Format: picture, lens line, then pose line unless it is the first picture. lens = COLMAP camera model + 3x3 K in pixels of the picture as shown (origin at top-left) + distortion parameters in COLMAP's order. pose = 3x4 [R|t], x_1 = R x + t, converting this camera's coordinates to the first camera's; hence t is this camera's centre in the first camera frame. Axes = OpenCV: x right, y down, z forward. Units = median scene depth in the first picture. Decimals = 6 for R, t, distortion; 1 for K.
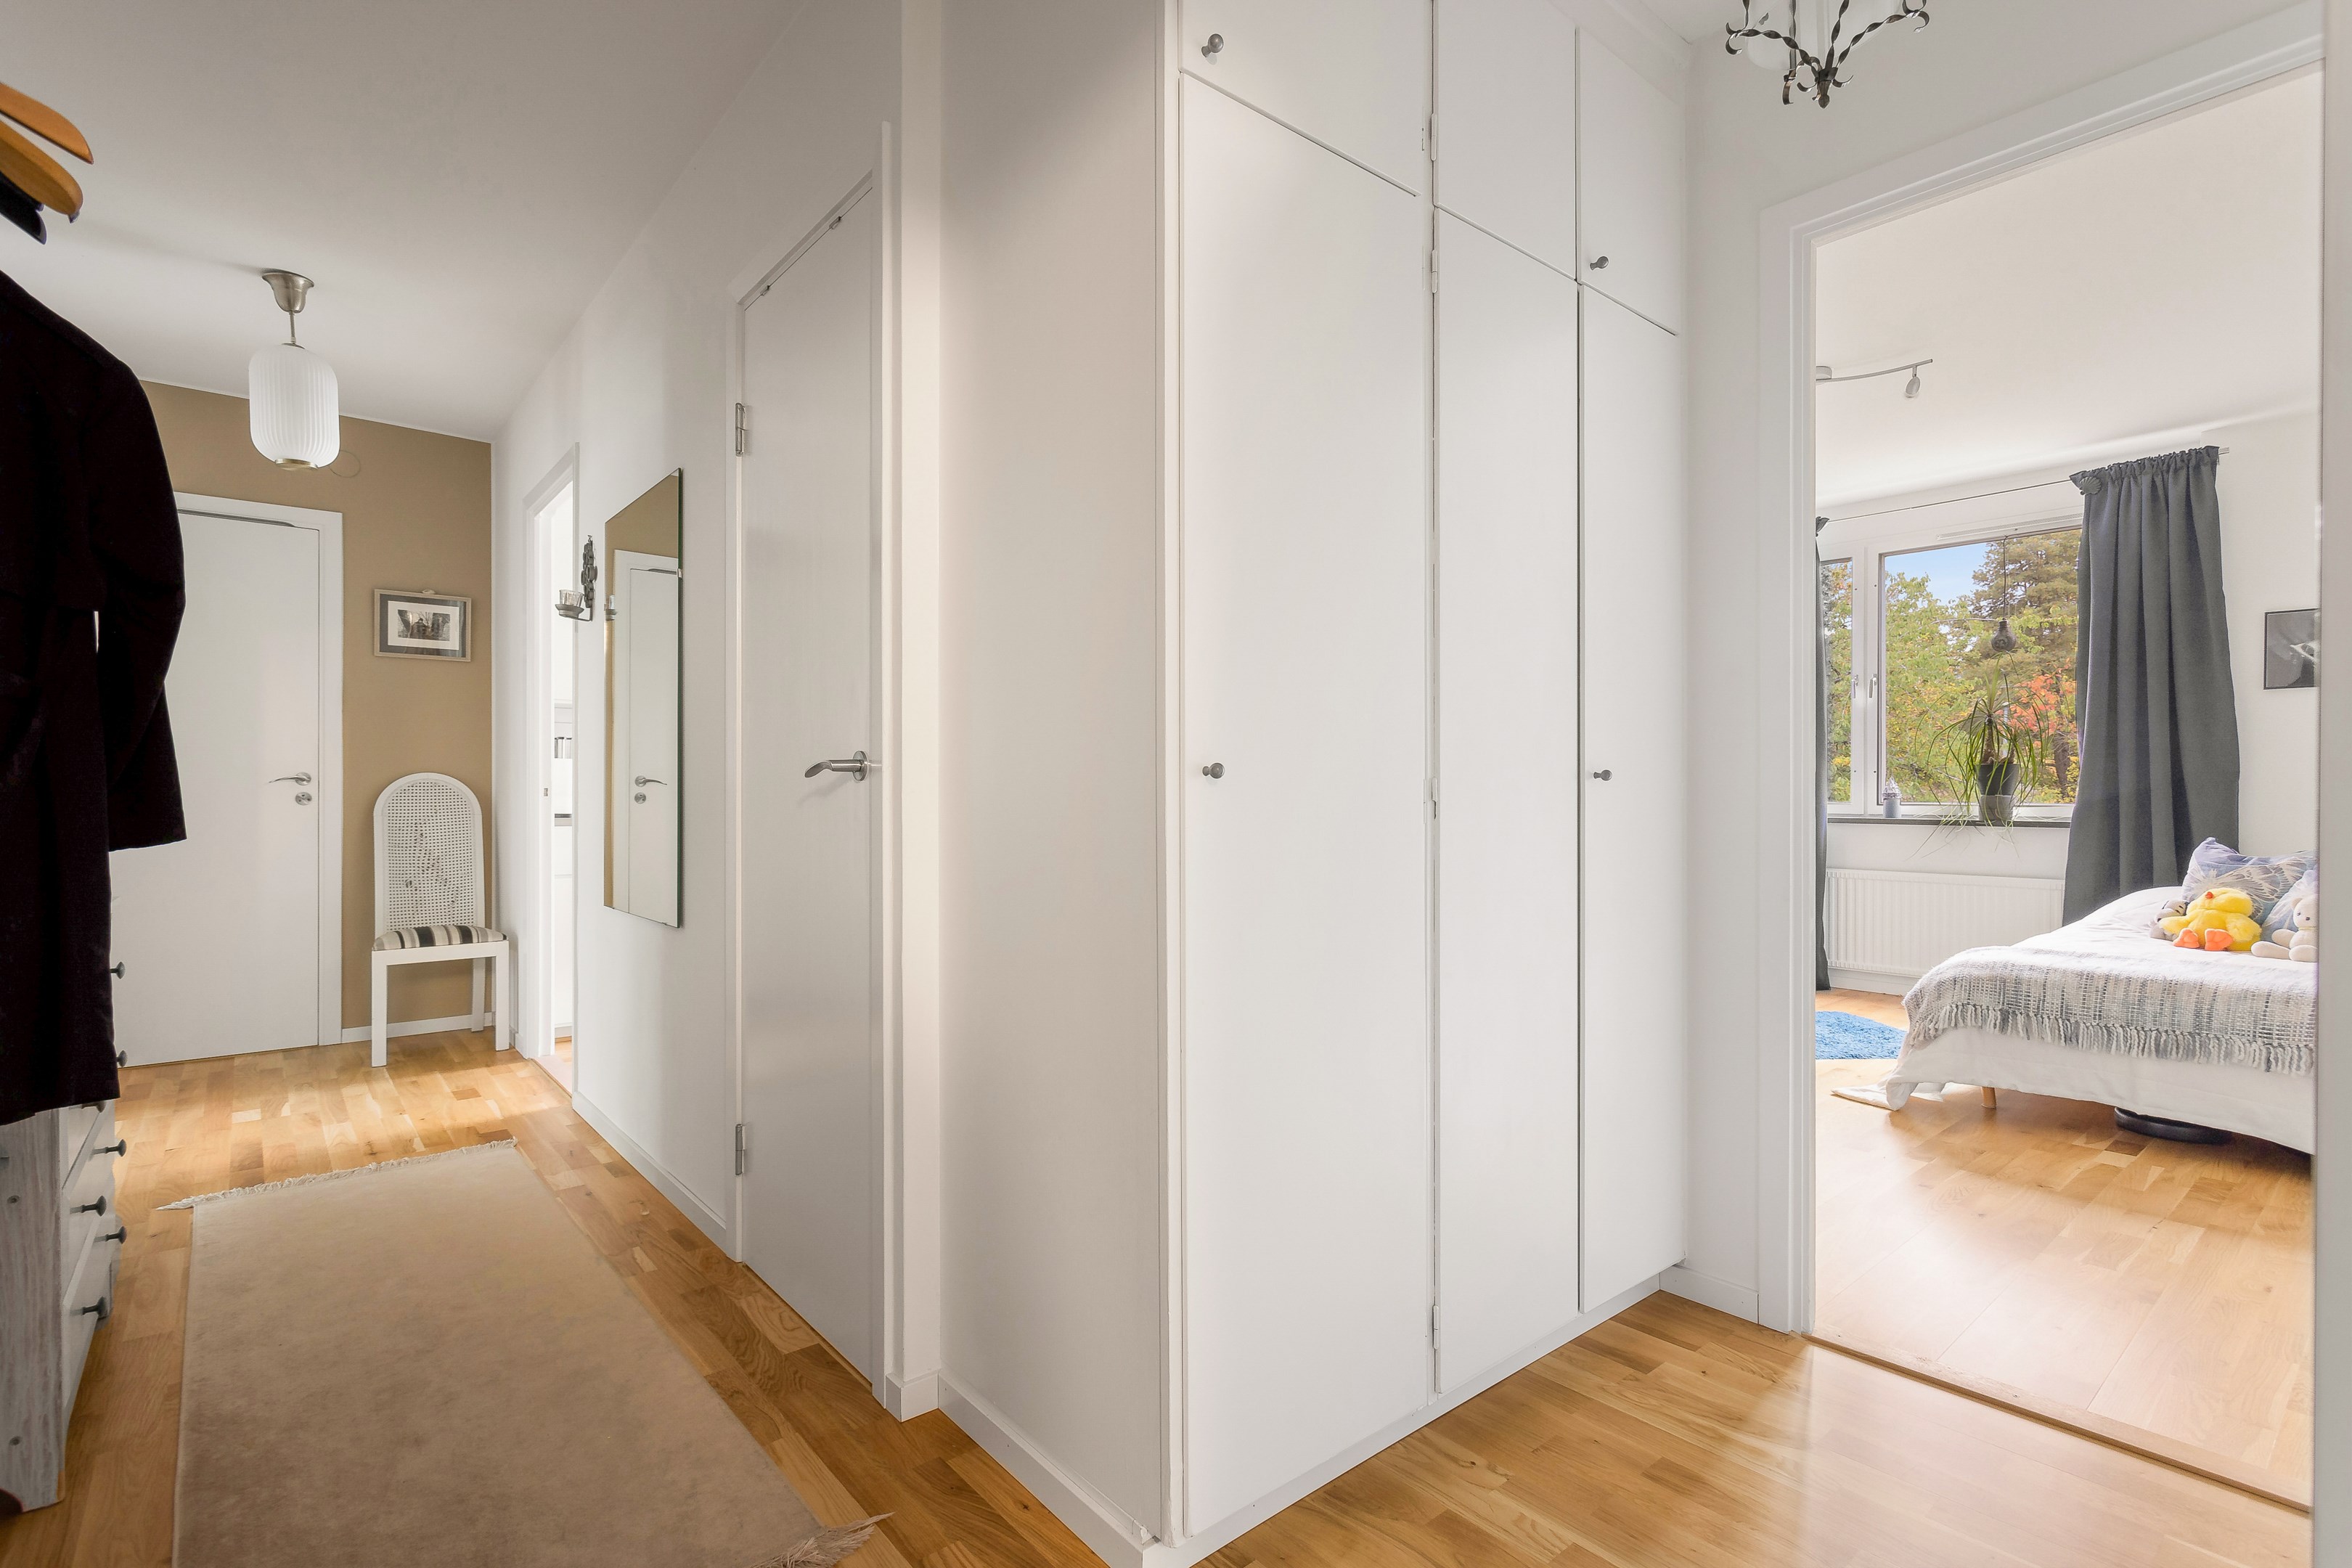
lens RADIAL K [[1106.4, 0, 1167.7], [0, 1106.4, 791.7], [0, 0, 1]] dist [-0.000718, -0.000856]
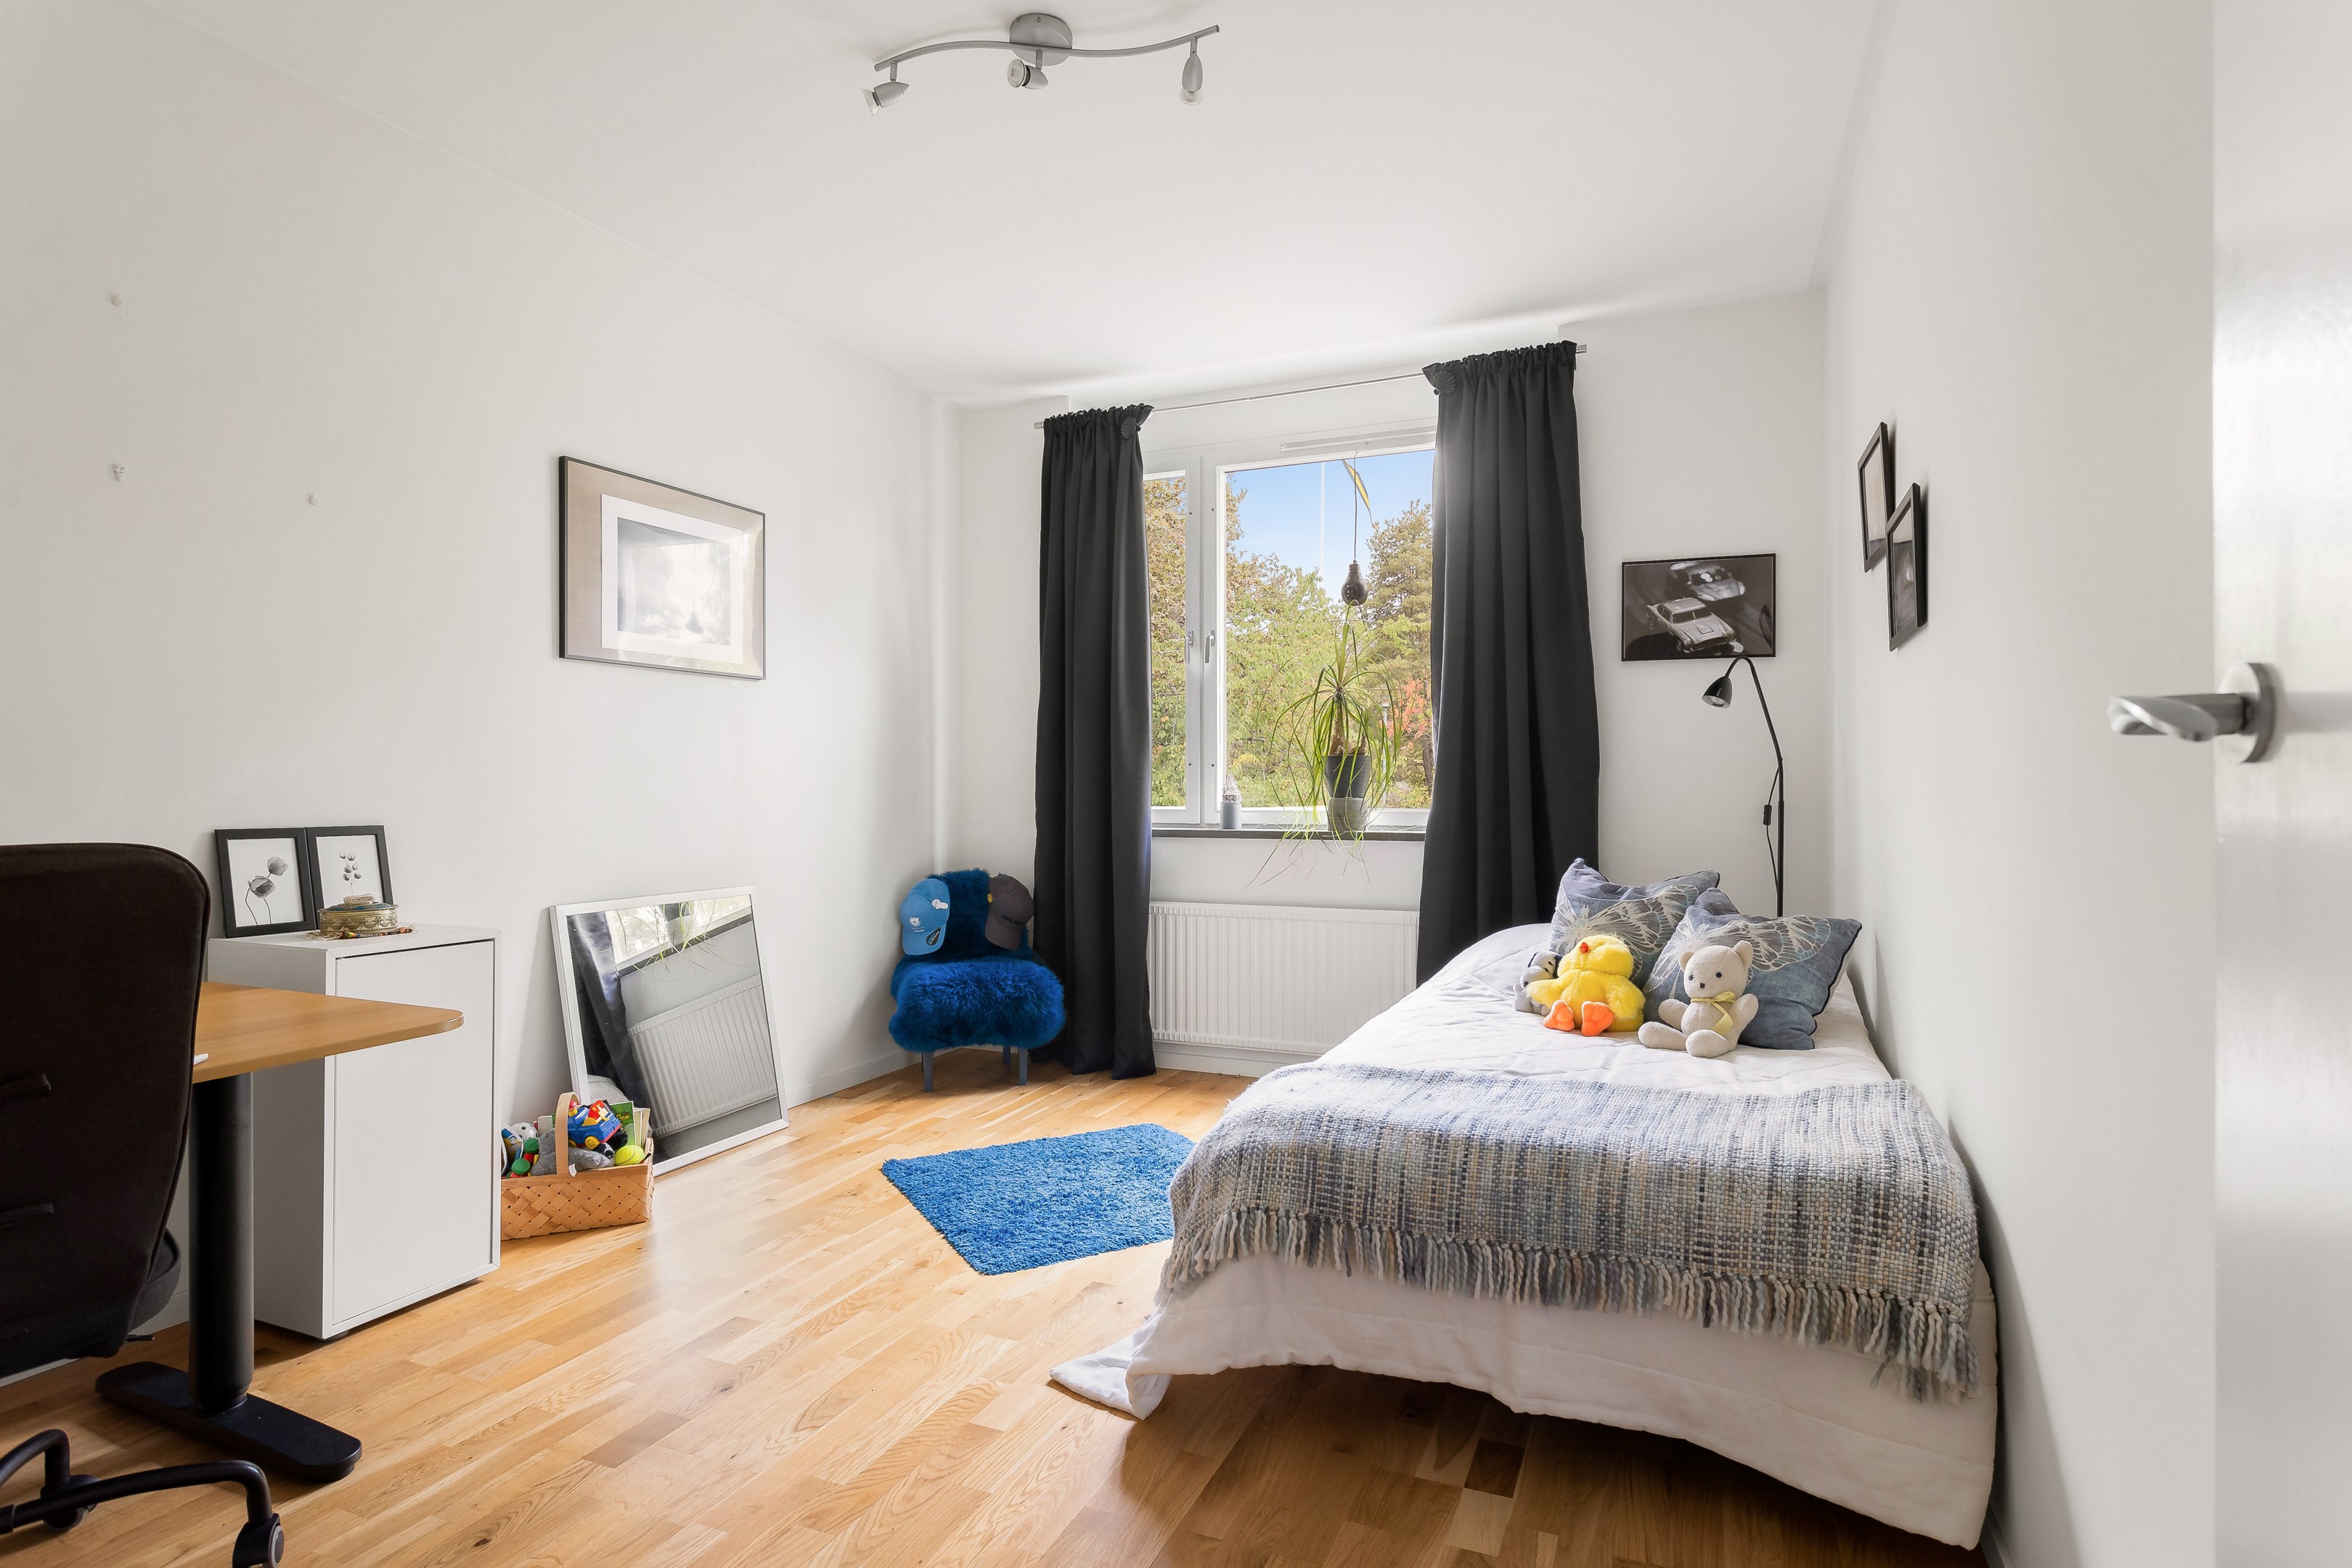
lens RADIAL K [[1196.3, 0, 1179.2], [0, 1196.3, 780.0], [0, 0, 1]] dist [-0.006533, 0.000101]
pose [[0.890188, 0.001981, 0.455590, 0.388246], [0.001539, 0.999972, -0.007355, -0.003697], [-0.455592, 0.007248, 0.890159, 0.460287]]
